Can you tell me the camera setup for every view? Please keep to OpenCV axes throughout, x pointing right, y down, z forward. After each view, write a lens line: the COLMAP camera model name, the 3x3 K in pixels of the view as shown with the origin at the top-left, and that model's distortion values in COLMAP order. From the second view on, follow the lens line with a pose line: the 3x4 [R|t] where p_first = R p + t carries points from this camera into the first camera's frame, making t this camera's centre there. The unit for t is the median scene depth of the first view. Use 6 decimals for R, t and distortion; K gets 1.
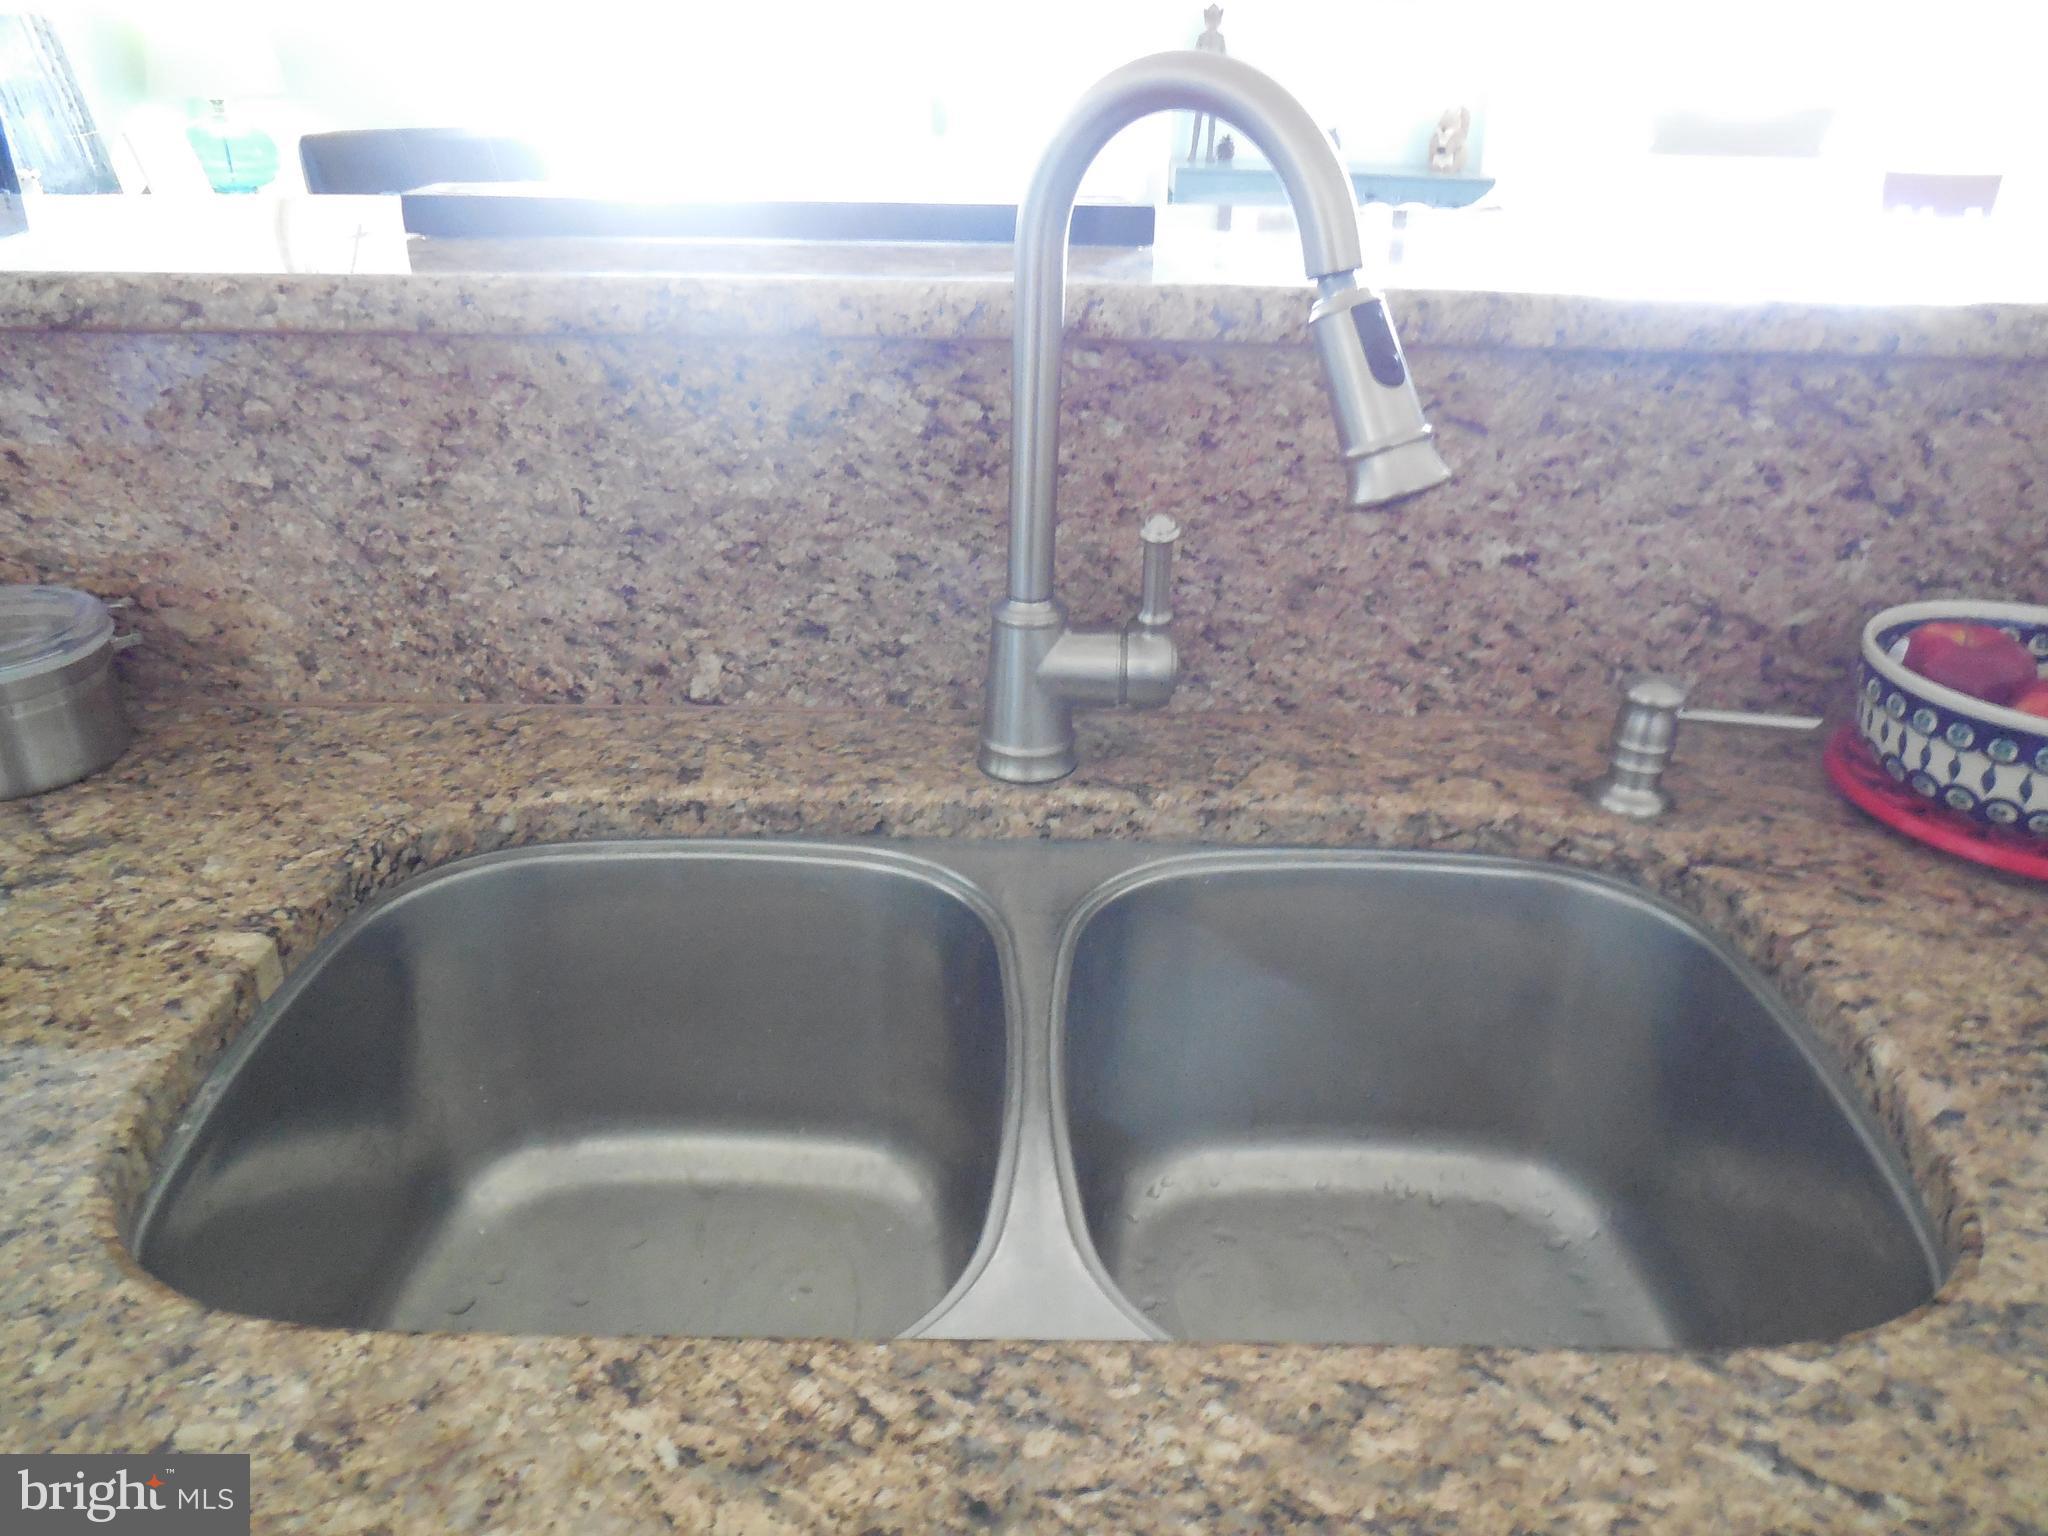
lens RADIAL K [[1518.0, 0, 1024.0], [0, 1518.0, 768.0], [0, 0, 1]] dist [-0.025563, 0.017558]
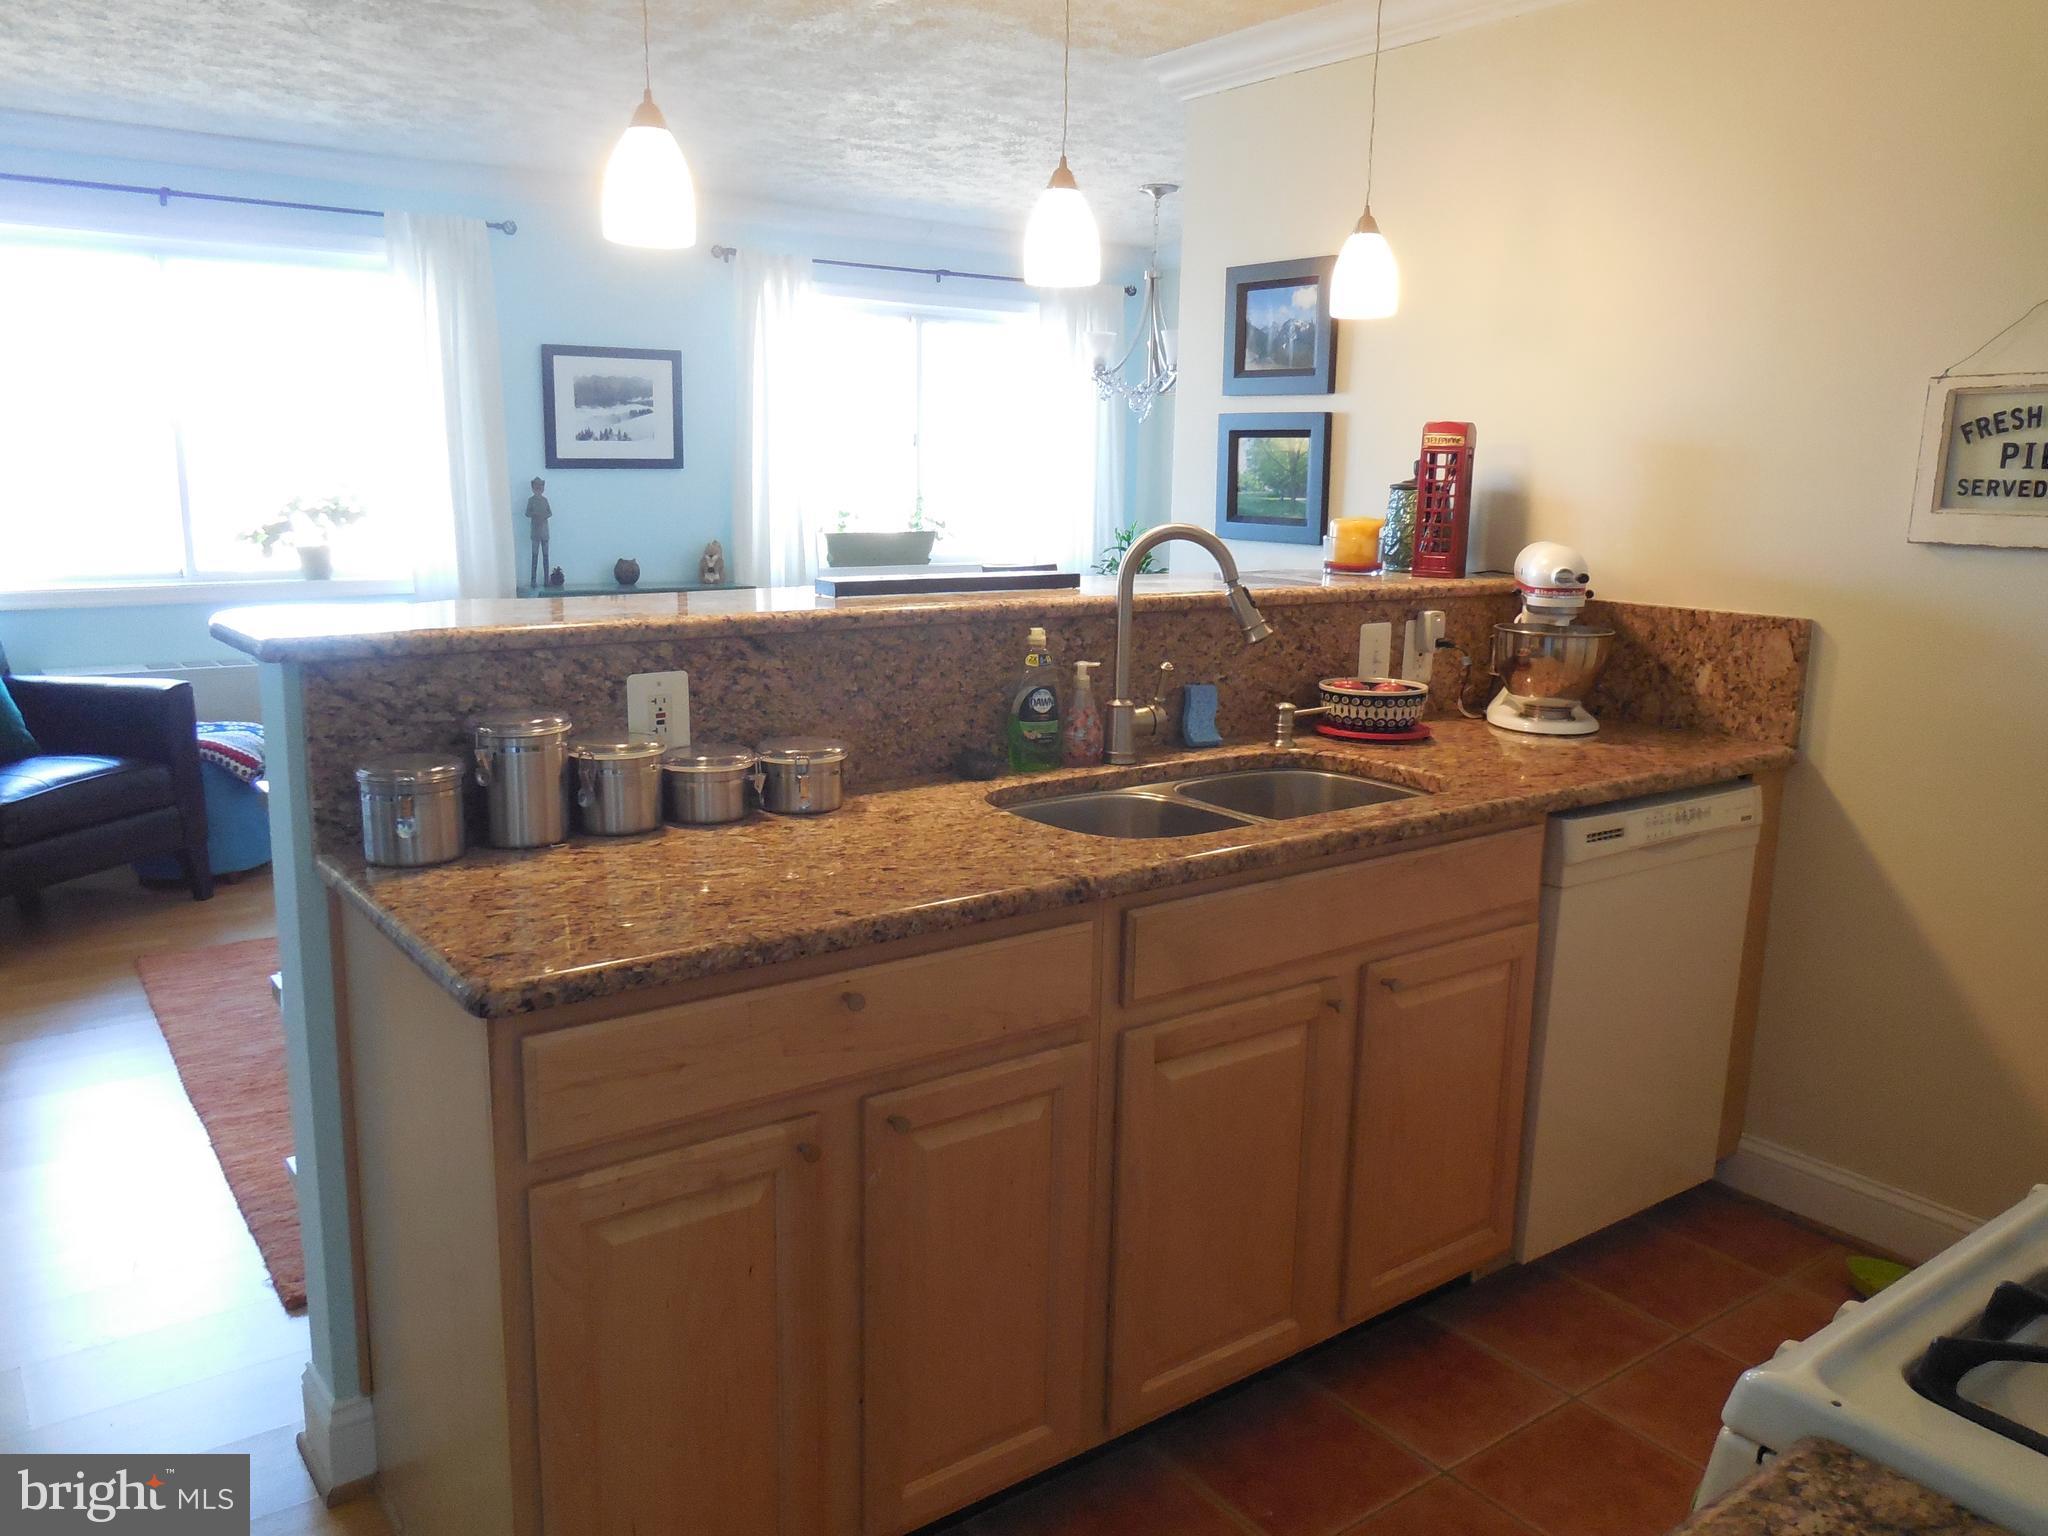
lens RADIAL K [[1518.0, 0, 1024.0], [0, 1518.0, 768.0], [0, 0, 1]] dist [-0.025563, 0.017558]
pose [[0.799003, -0.117291, 0.589777, -1.761181], [0.266932, 0.948045, -0.173085, 0.437494], [-0.538834, 0.295725, 0.788799, -1.071925]]
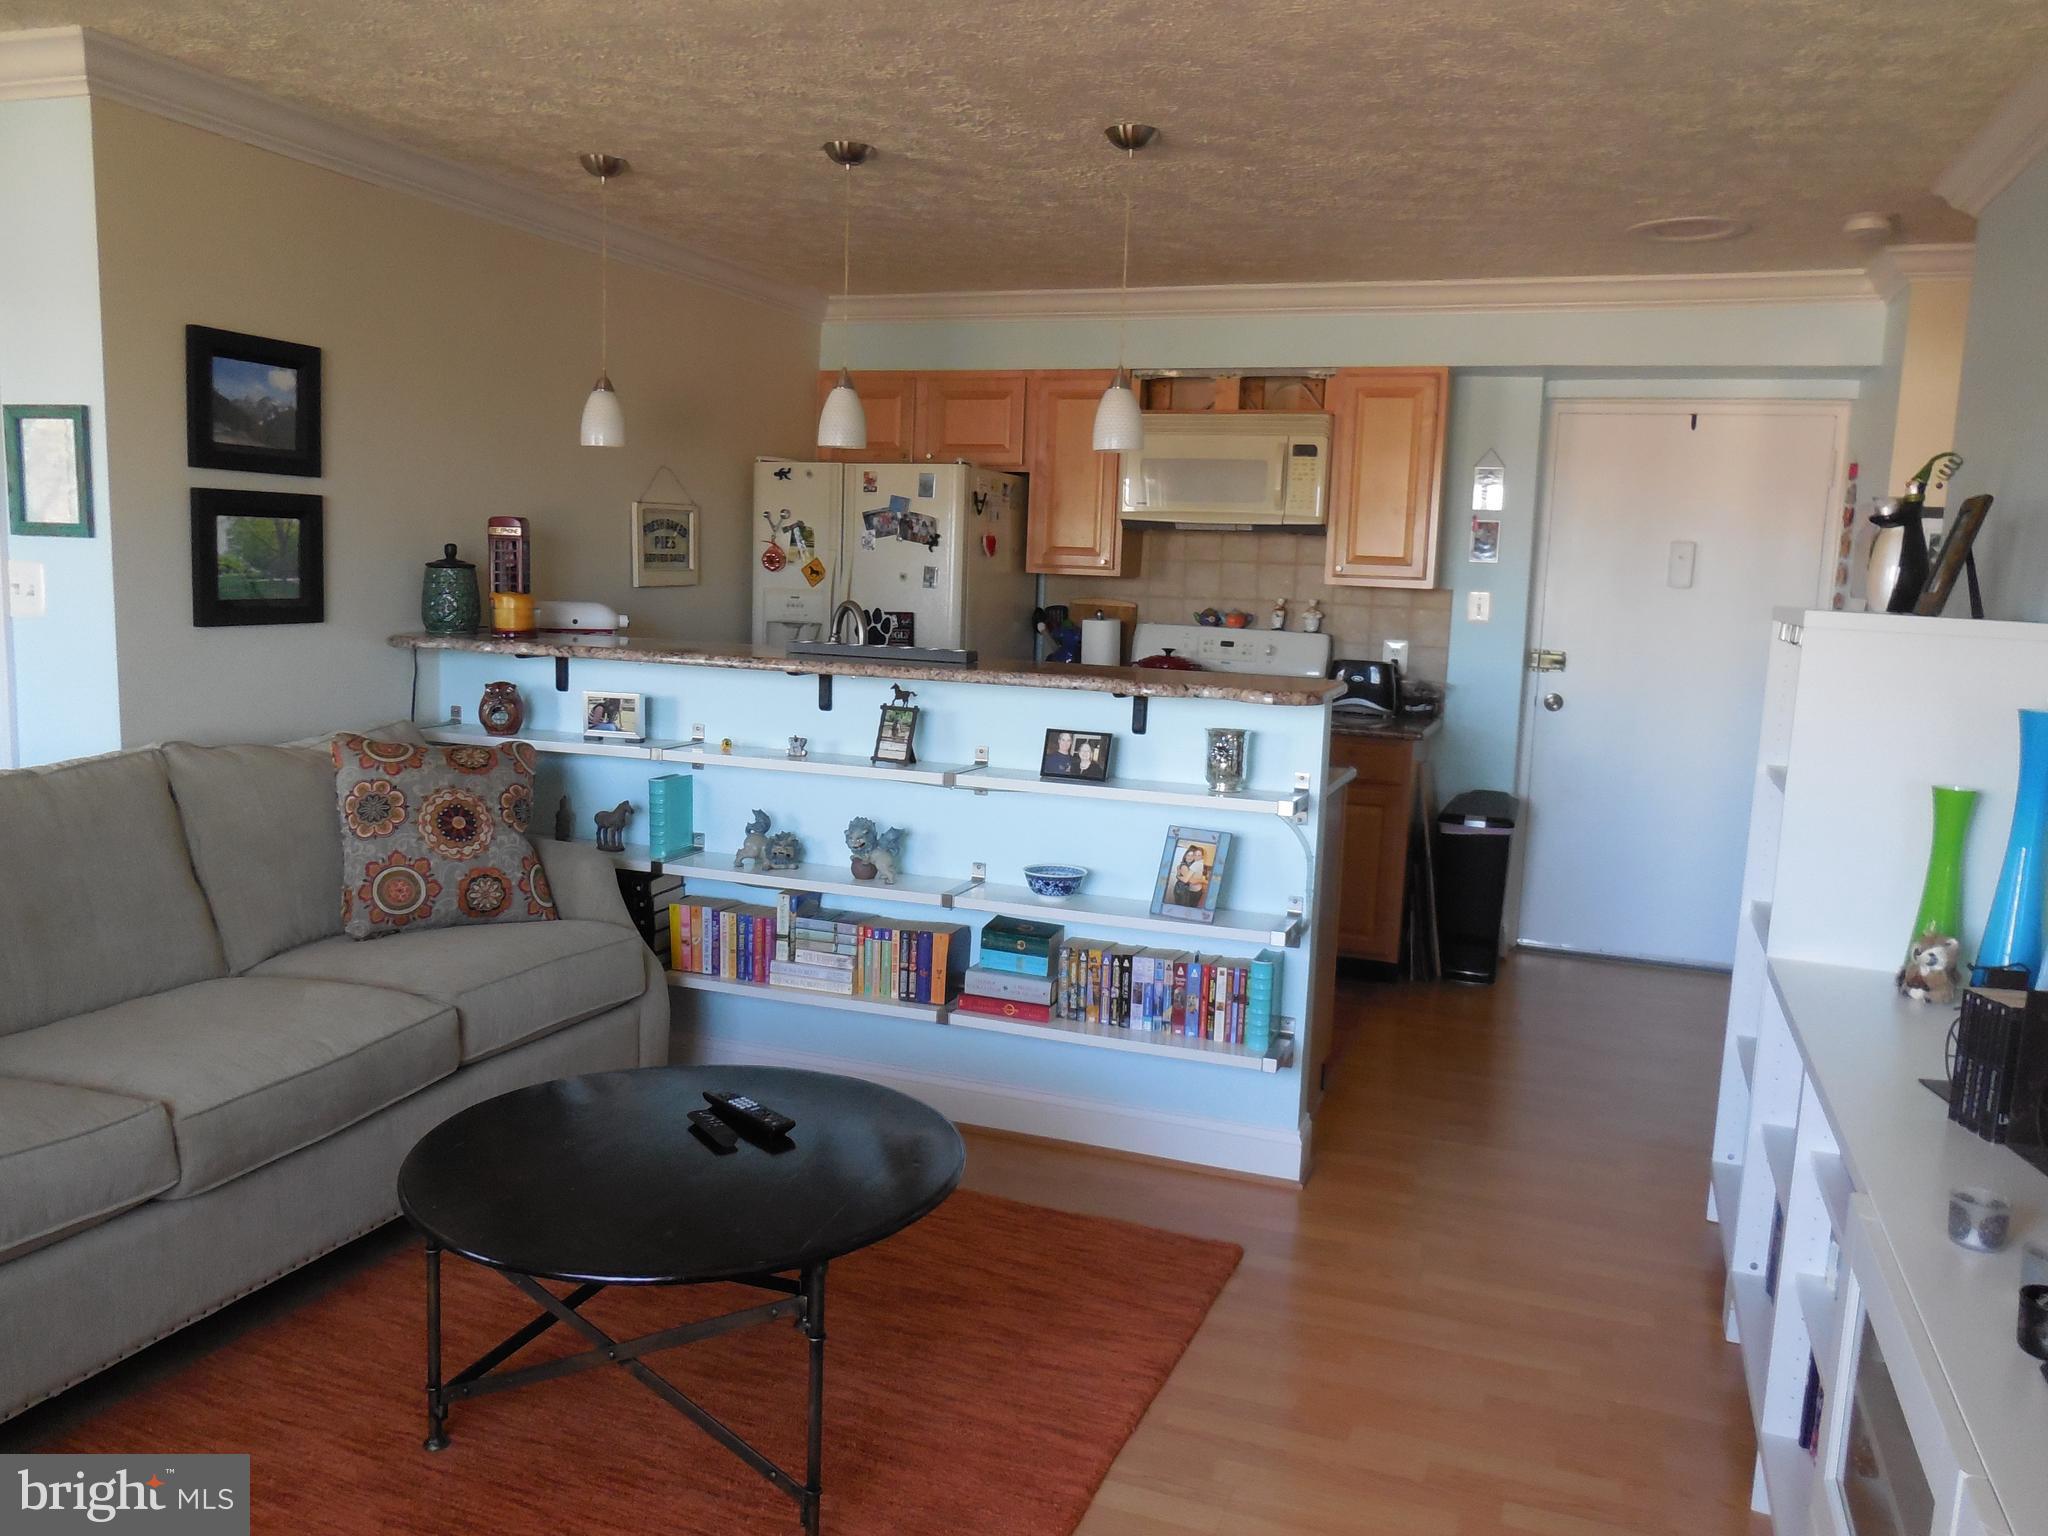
lens RADIAL K [[1587.5, 0, 1024.0], [0, 1587.5, 768.0], [0, 0, 1]] dist [-0.036511, 0.021594]
pose [[-0.941527, -0.088523, 0.325100, -1.946960], [0.111440, 0.828752, 0.548407, -2.544769], [-0.317974, 0.552570, -0.770428, 4.649963]]
